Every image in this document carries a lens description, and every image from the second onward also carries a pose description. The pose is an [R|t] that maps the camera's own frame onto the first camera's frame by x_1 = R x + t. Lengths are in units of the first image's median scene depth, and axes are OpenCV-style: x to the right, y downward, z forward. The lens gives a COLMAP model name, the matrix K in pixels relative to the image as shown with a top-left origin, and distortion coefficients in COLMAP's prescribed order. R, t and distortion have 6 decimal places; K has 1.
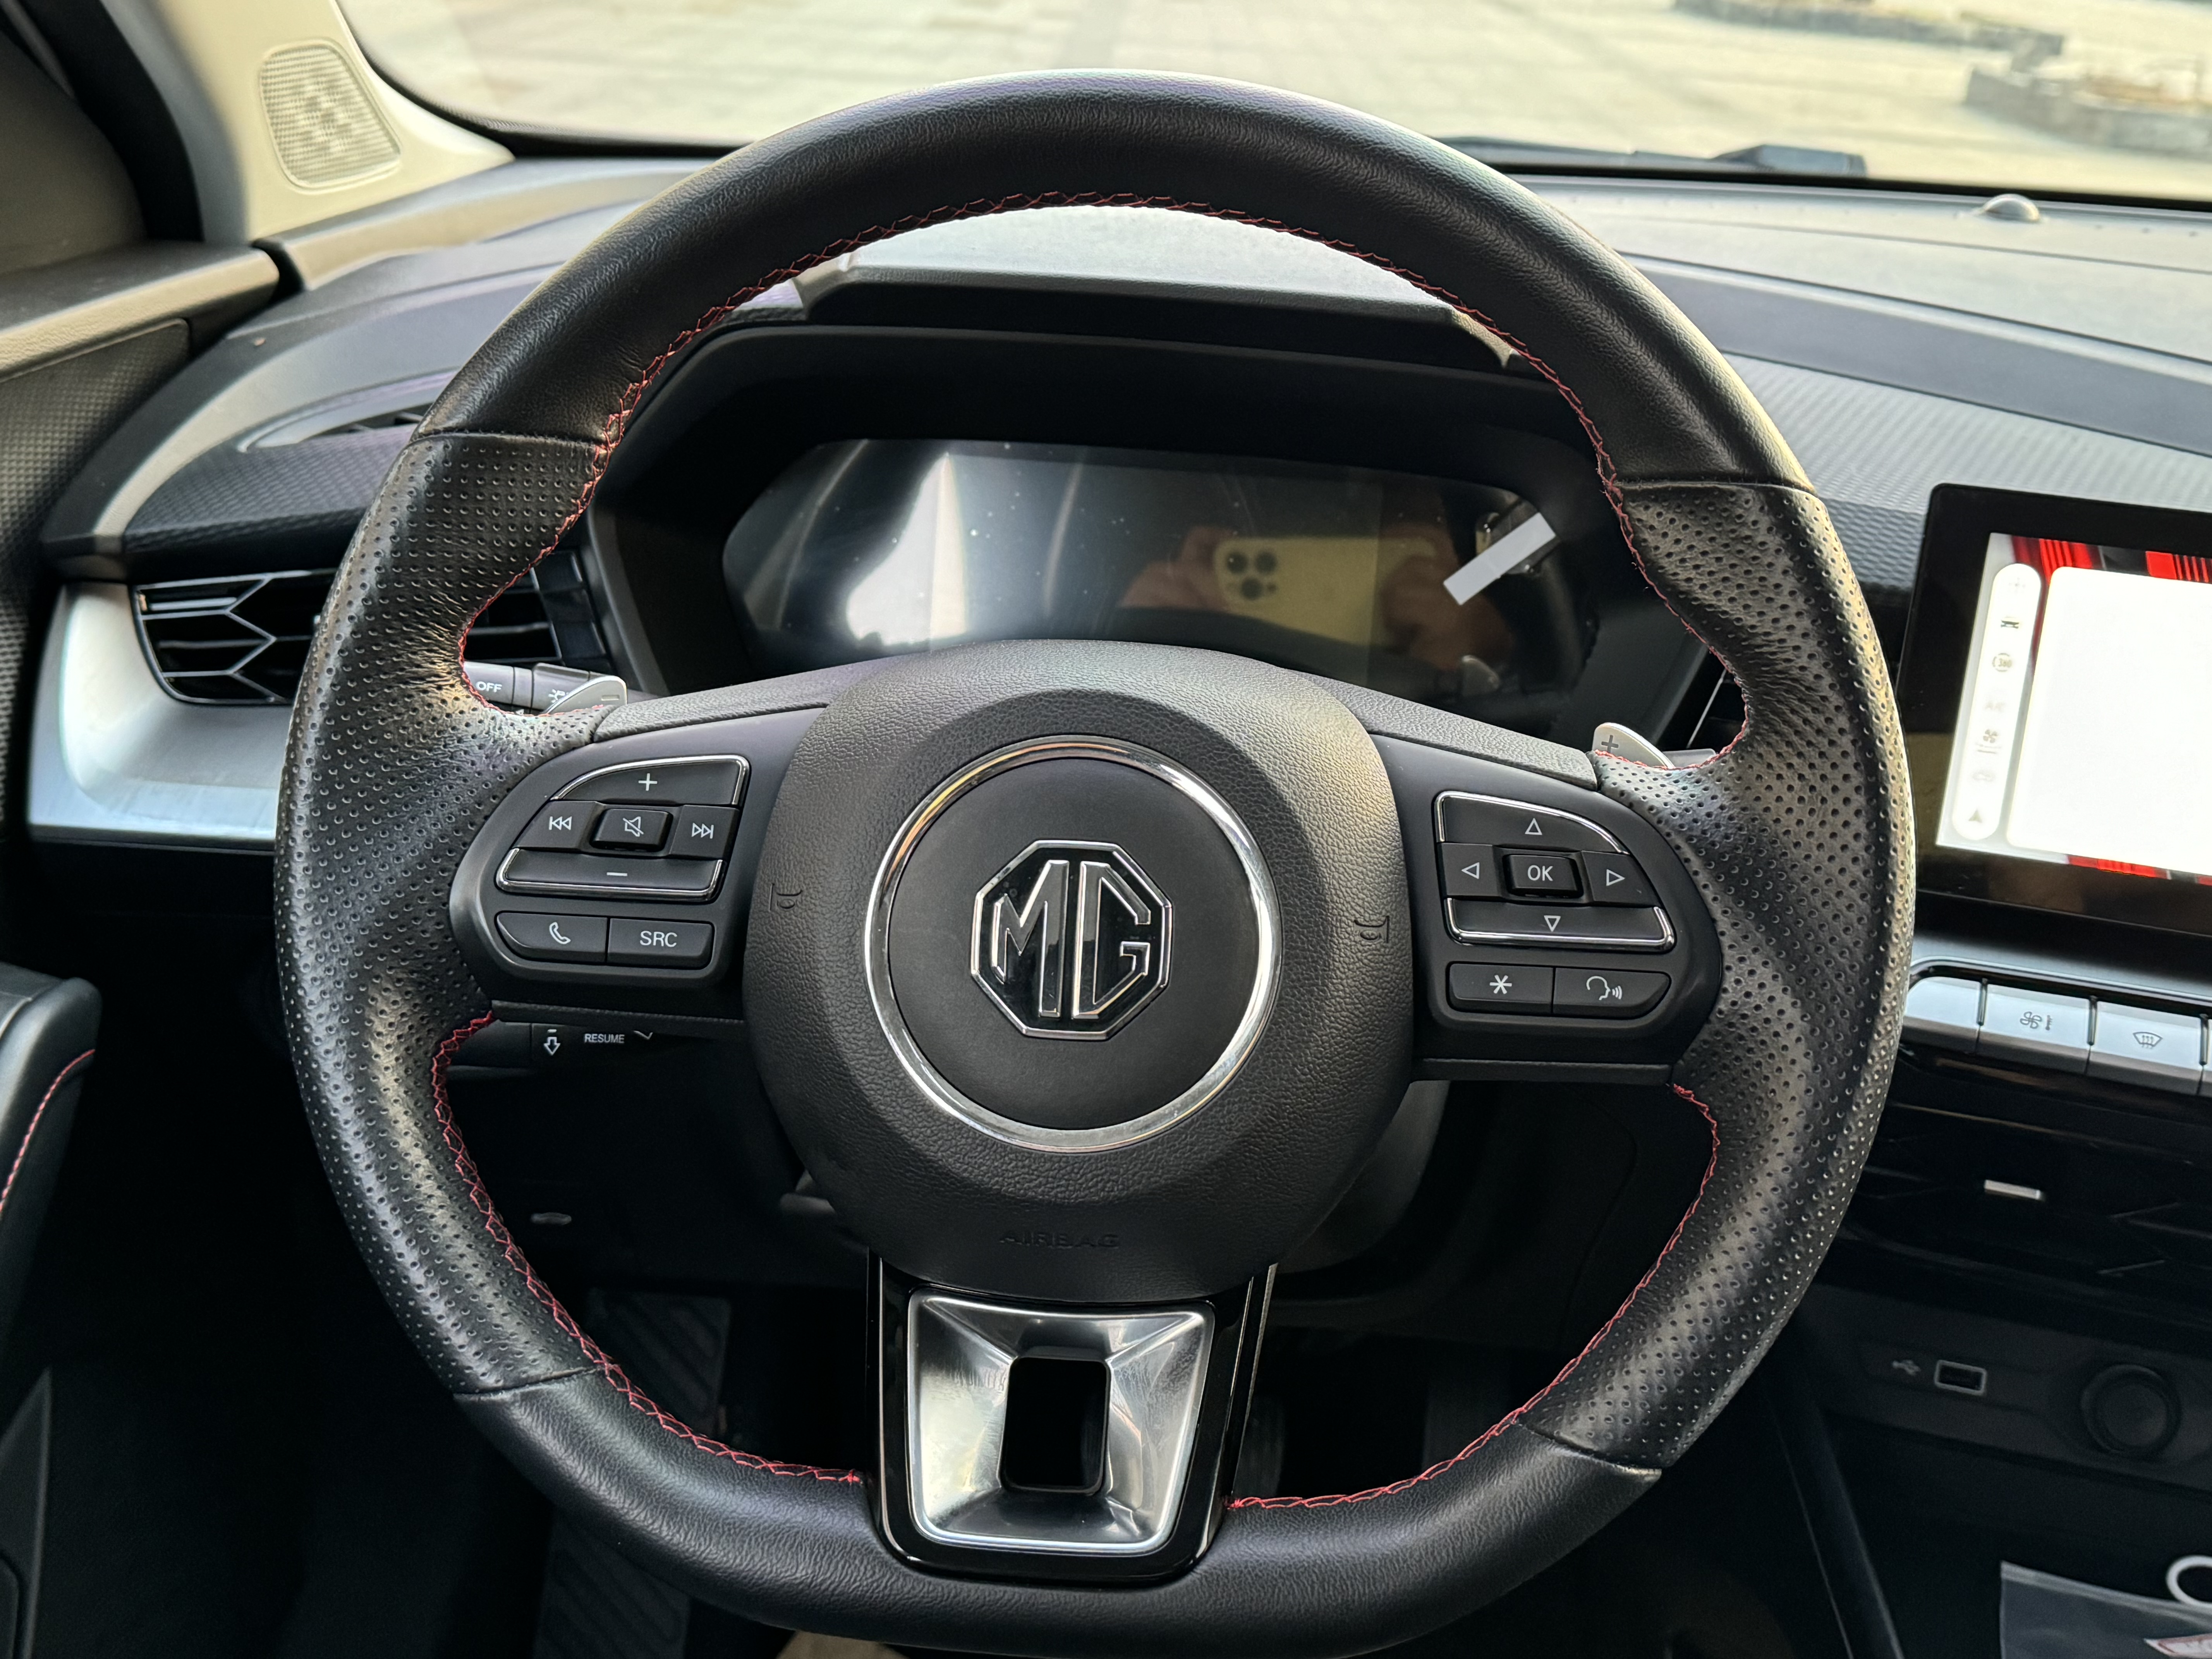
lens RADIAL K [[2377.0, 0, 1099.5], [0, 2377.0, 823.9], [0, 0, 1]] dist [0.093419, 0.000000]
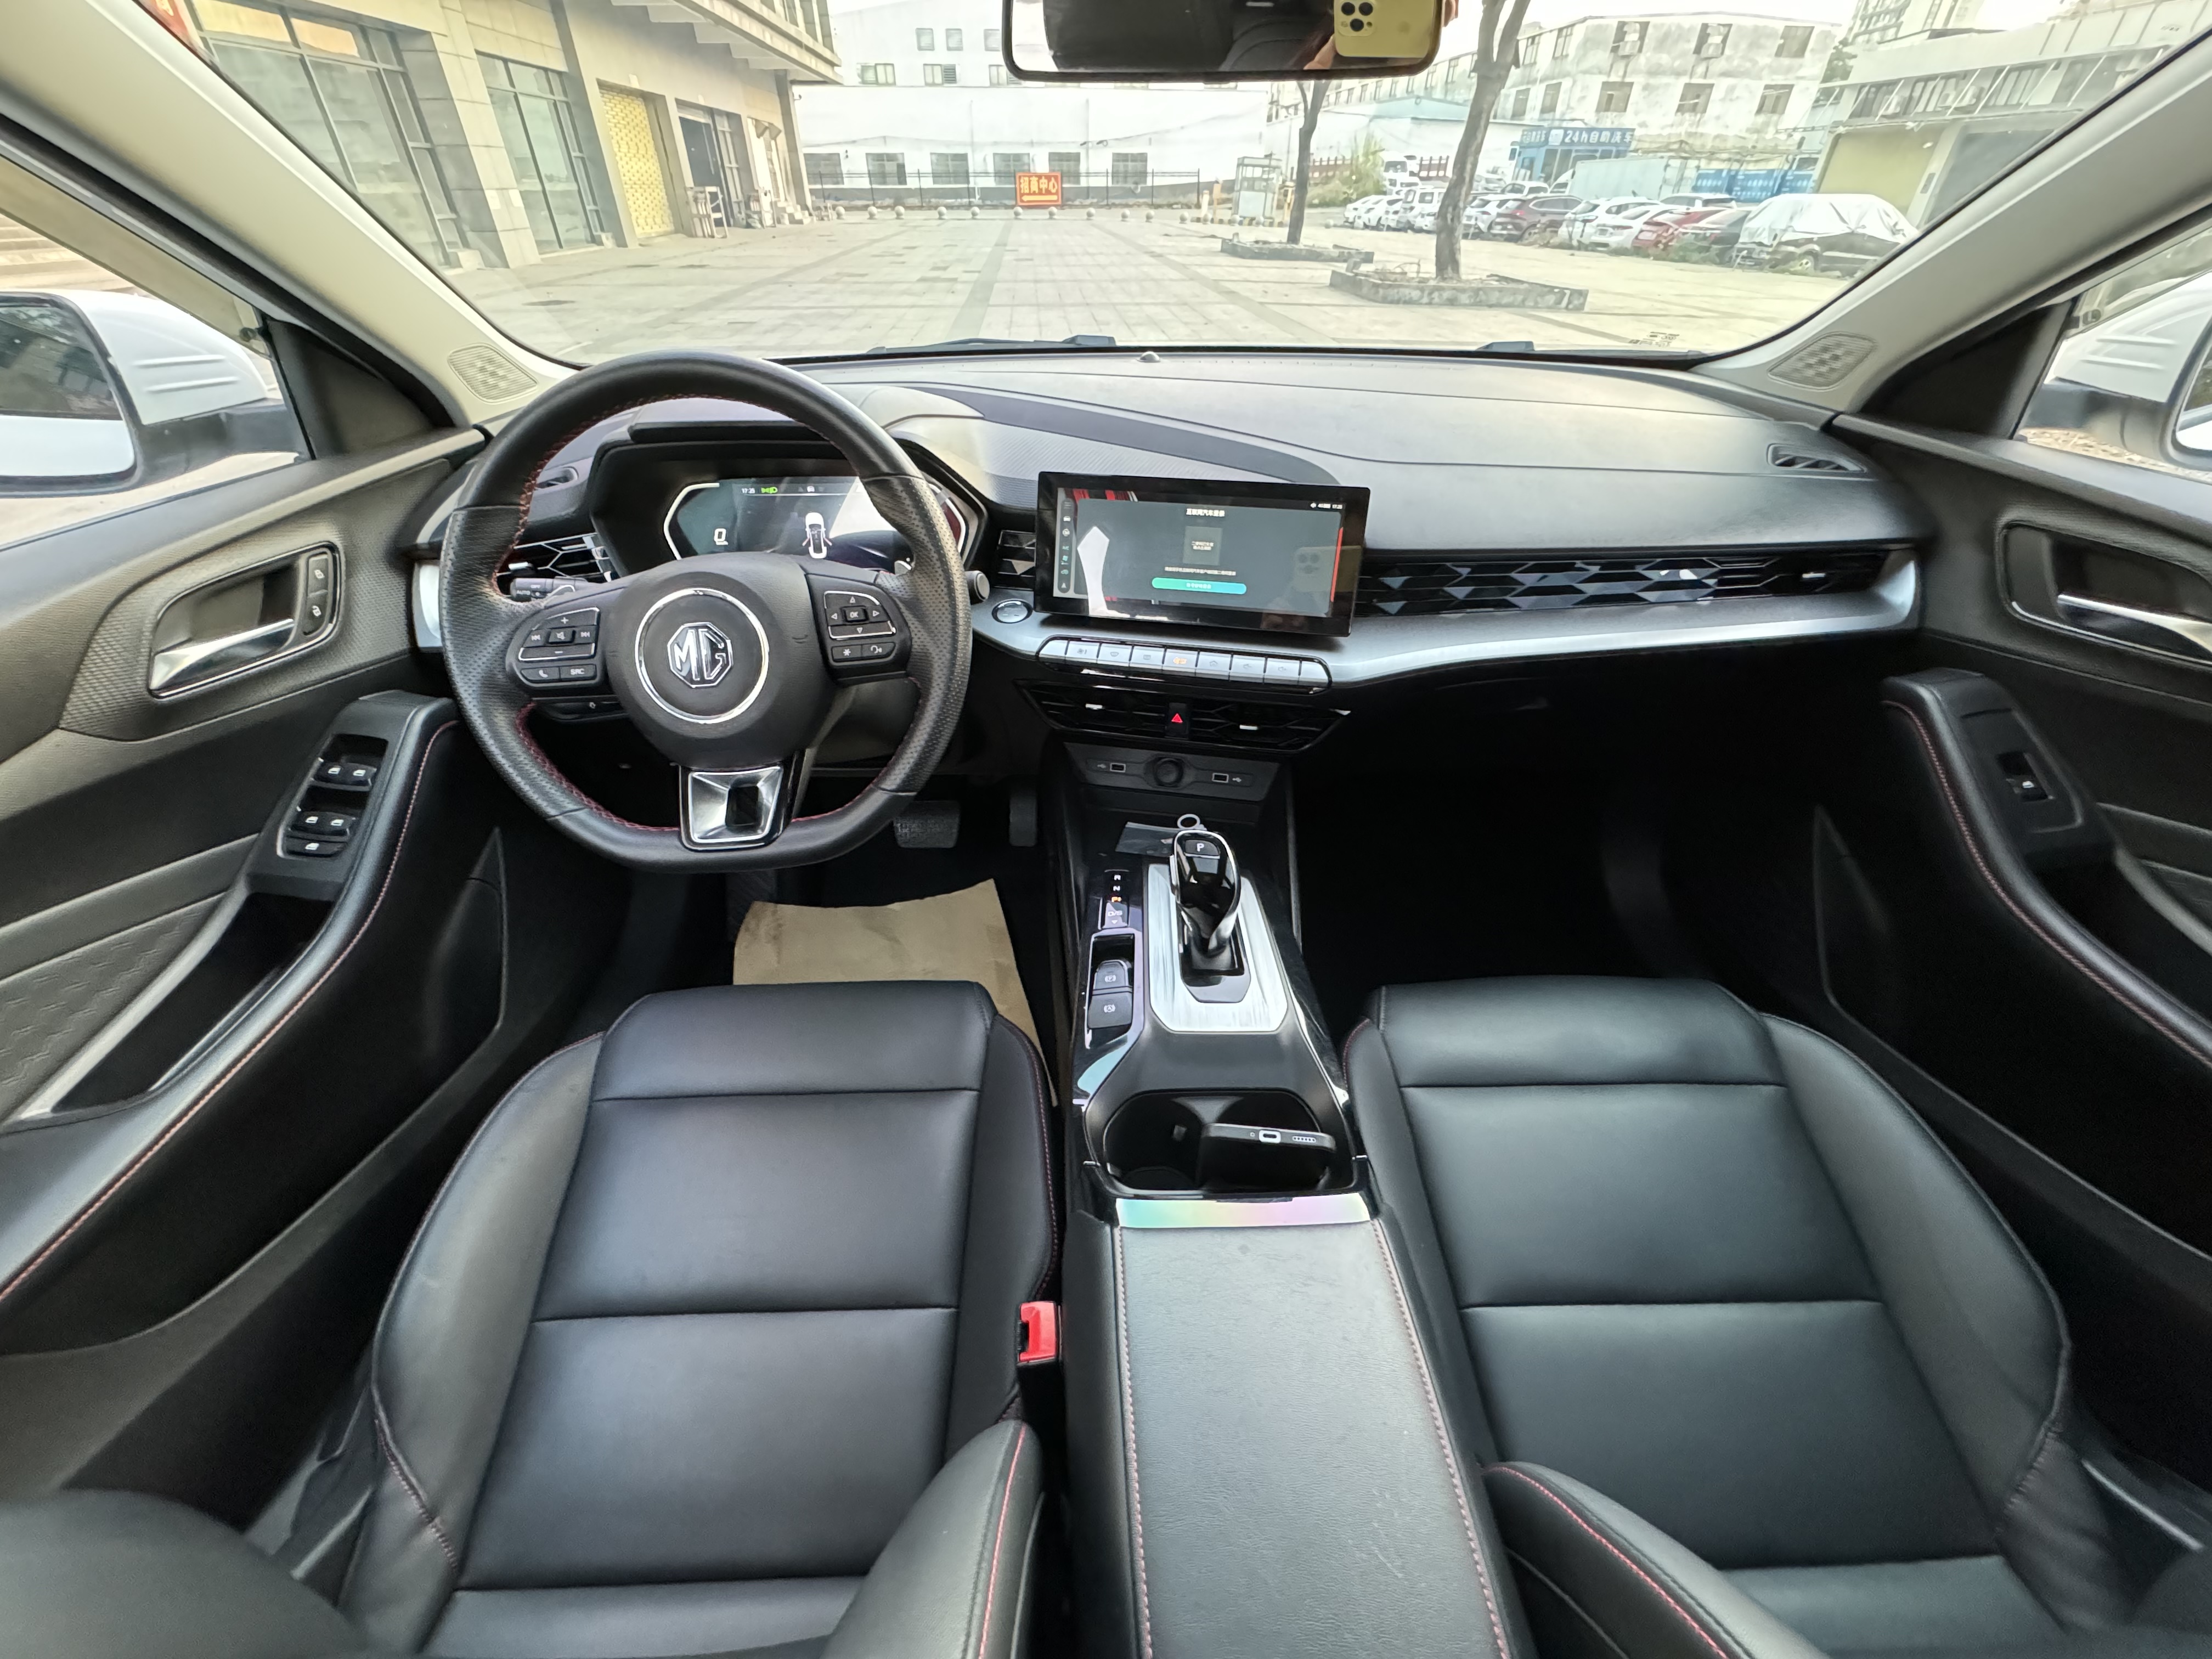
lens RADIAL K [[862.1, 0, 1067.9], [0, 862.1, 819.3], [0, 0, 1]] dist [0.002786, -0.001435]
pose [[0.994074, -0.102222, 0.036970, 0.395430], [0.090298, 0.965891, 0.242694, 0.025414], [-0.060517, -0.237917, 0.969398, -0.168772]]
